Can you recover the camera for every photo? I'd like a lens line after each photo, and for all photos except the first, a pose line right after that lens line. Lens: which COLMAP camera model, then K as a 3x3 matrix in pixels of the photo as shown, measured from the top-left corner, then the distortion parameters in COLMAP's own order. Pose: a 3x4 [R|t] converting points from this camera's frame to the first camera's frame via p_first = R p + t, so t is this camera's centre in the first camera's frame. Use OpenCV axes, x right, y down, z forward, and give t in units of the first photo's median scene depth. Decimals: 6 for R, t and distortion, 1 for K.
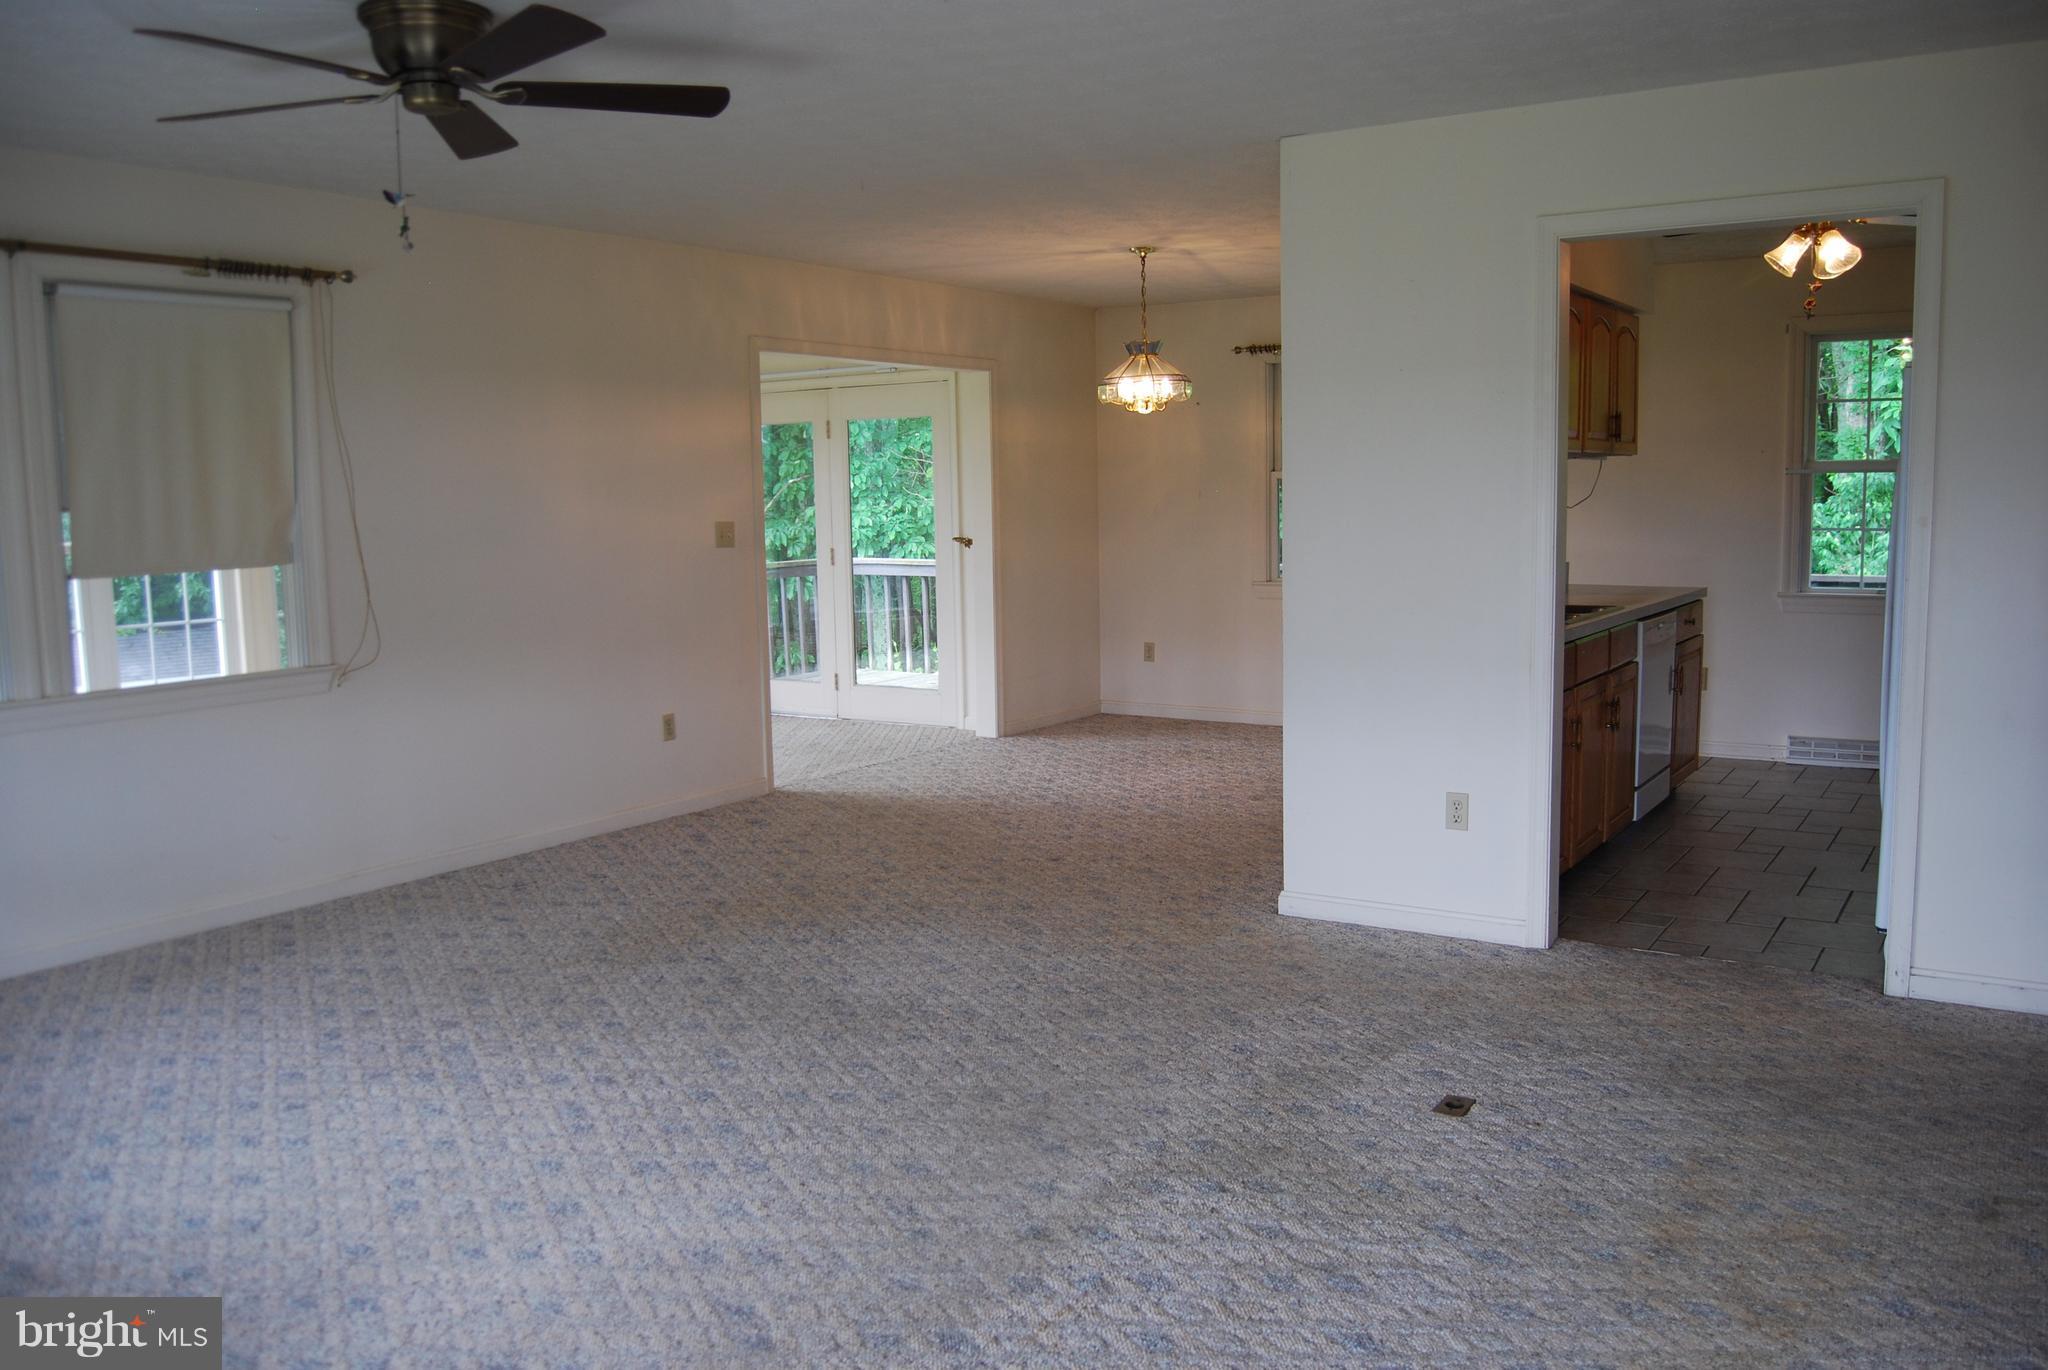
lens RADIAL K [[1611.7, 0, 1036.2], [0, 1611.7, 682.1], [0, 0, 1]] dist [-0.097935, 0.037071]
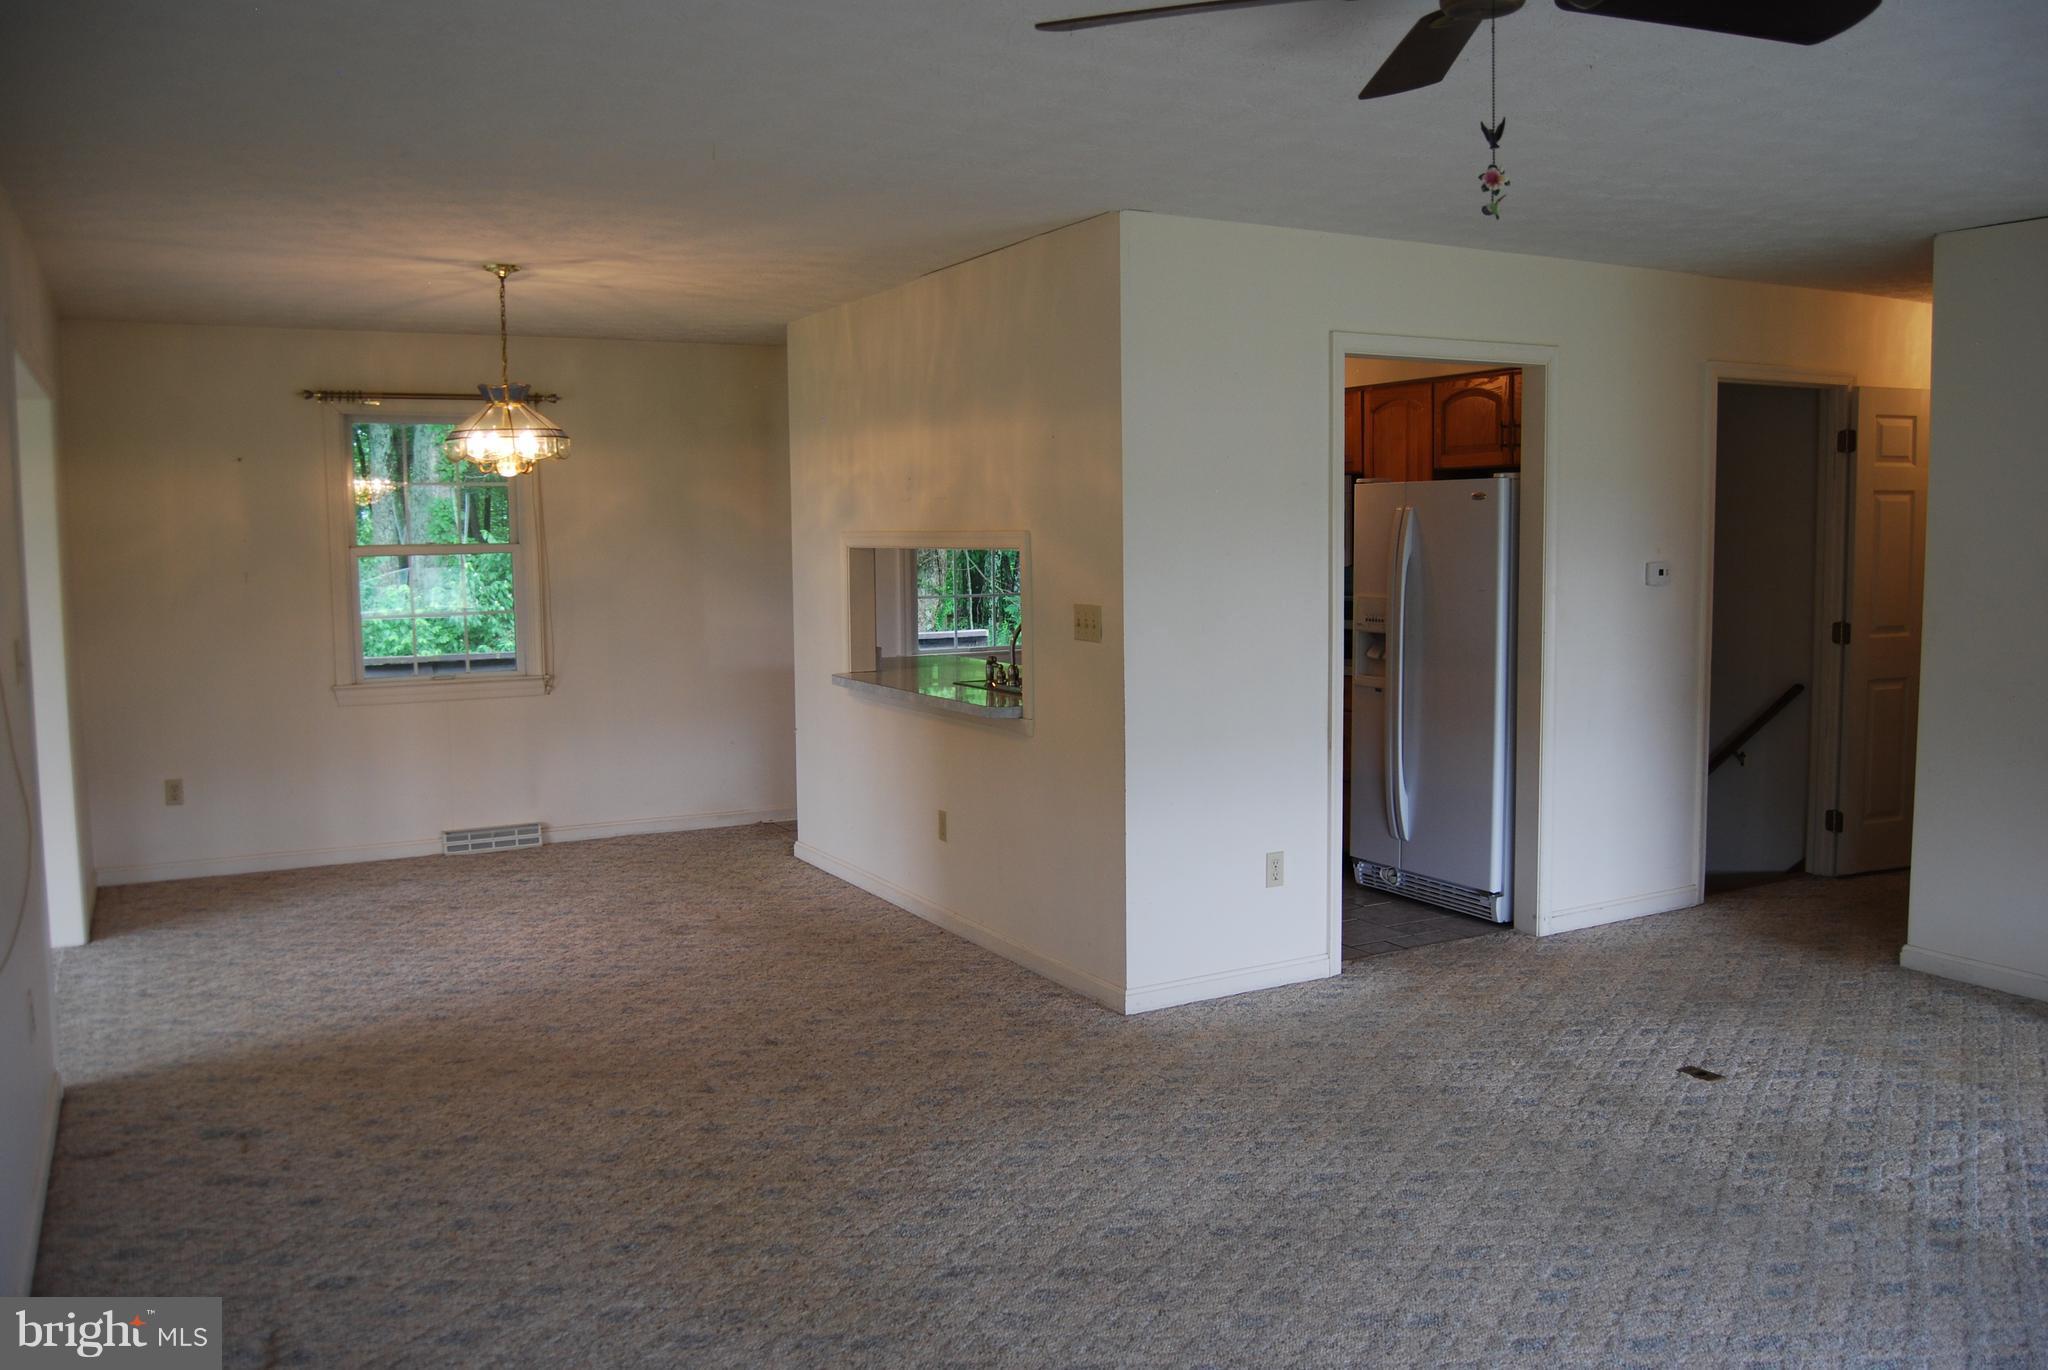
lens RADIAL K [[1611.7, 0, 1036.2], [0, 1611.7, 682.1], [0, 0, 1]] dist [-0.097935, 0.037071]
pose [[0.463975, -0.070931, 0.883004, -0.796517], [0.107378, 0.993942, 0.023421, -0.091558], [-0.879316, 0.083948, 0.468781, 0.659018]]
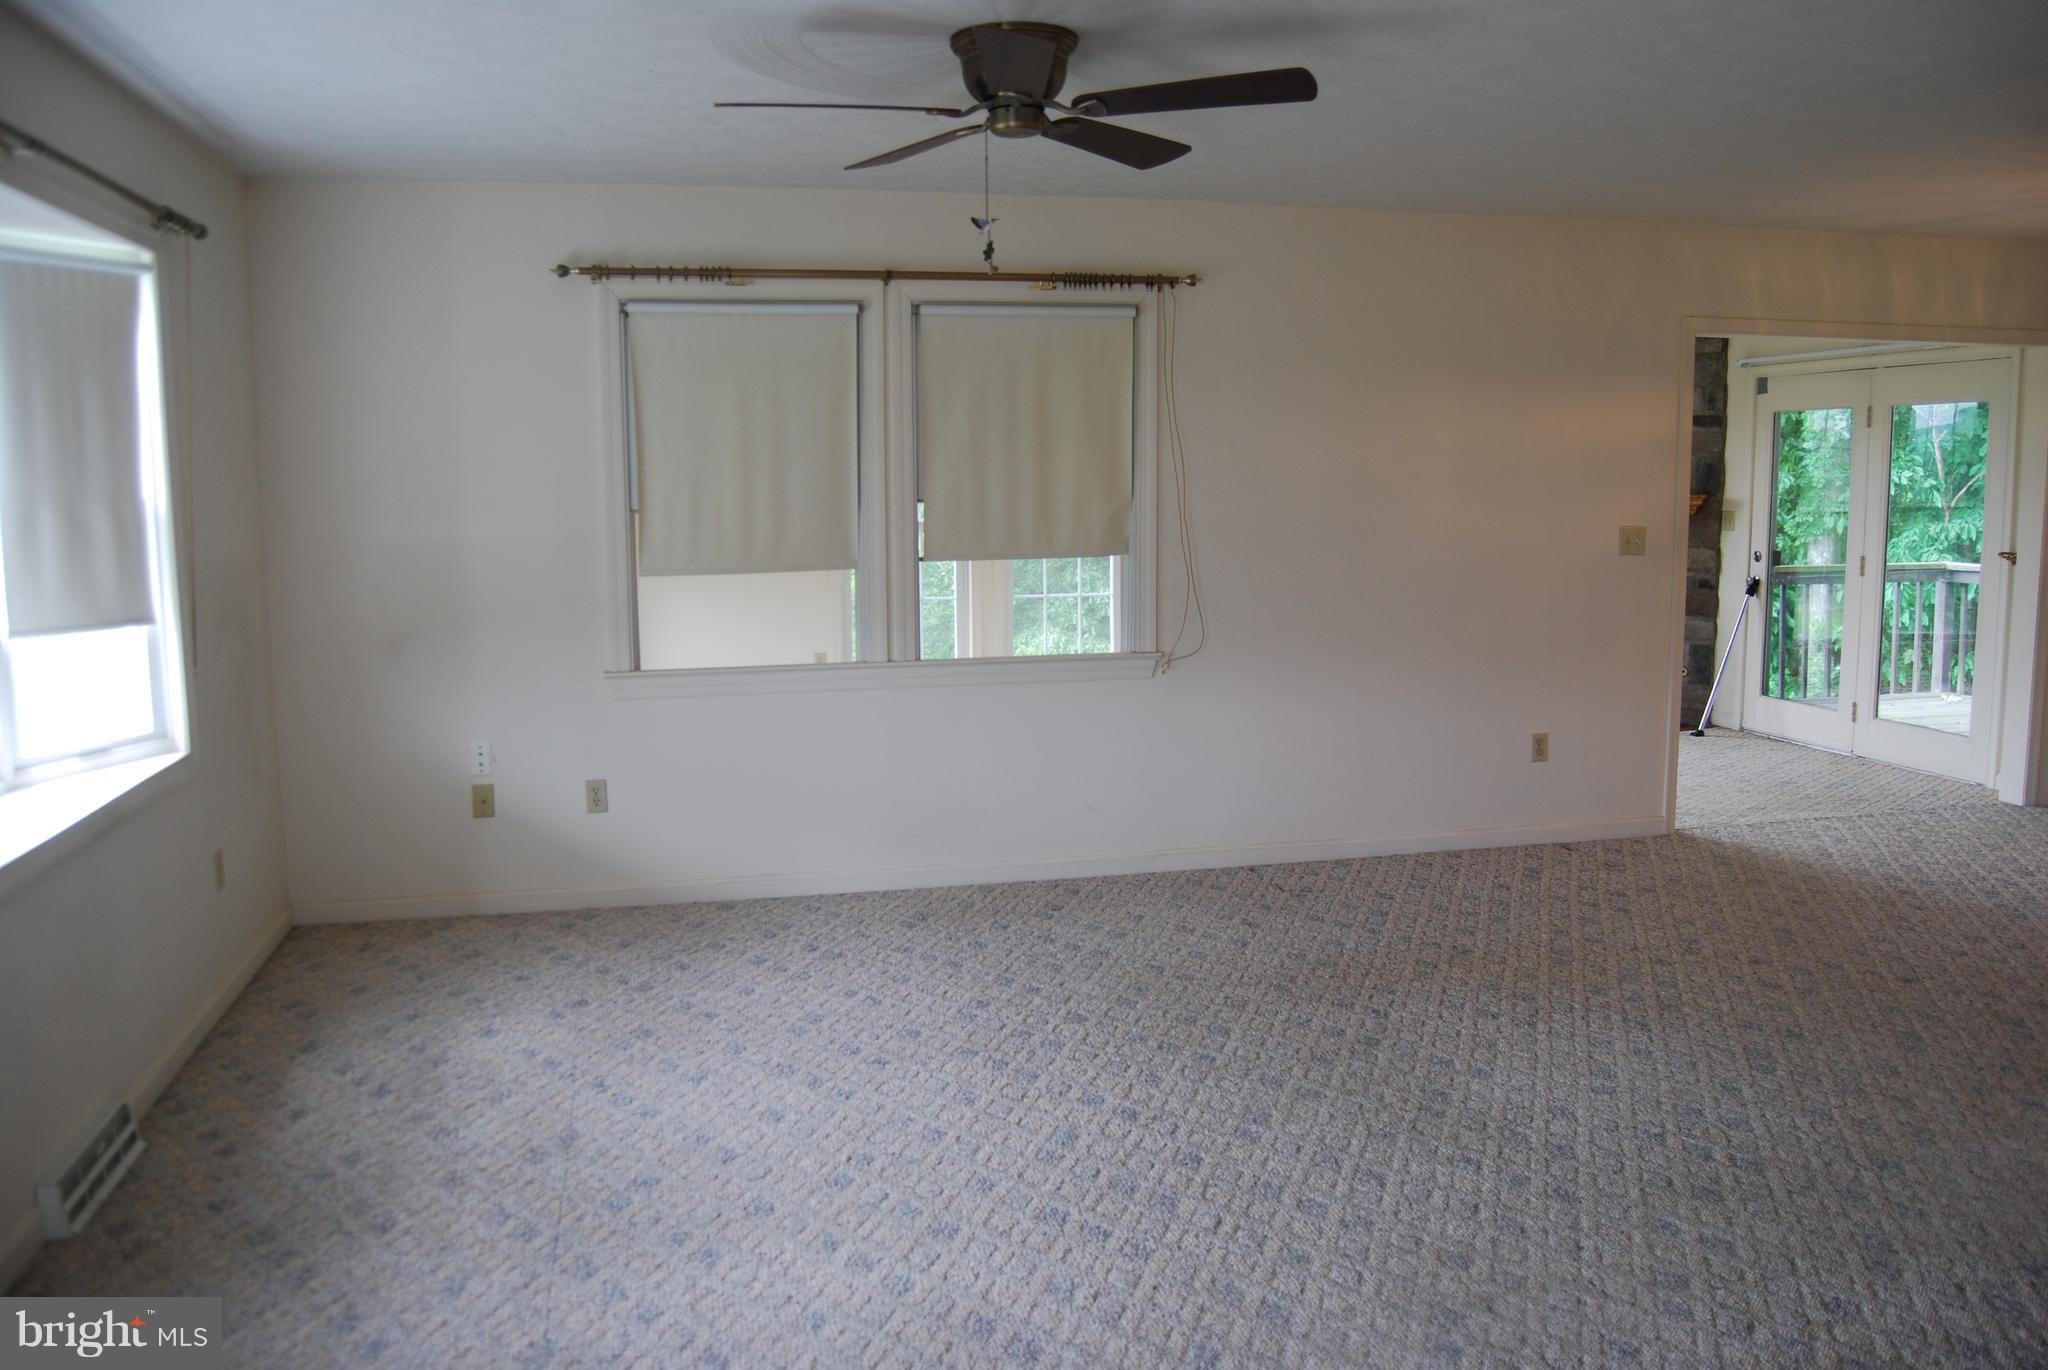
lens RADIAL K [[1611.7, 0, 1036.2], [0, 1611.7, 682.1], [0, 0, 1]] dist [-0.097935, 0.037071]
pose [[0.726159, 0.100887, -0.680085, 0.271190], [-0.086822, 0.994712, 0.054856, -0.051584], [0.682023, 0.019212, 0.731079, 0.196231]]
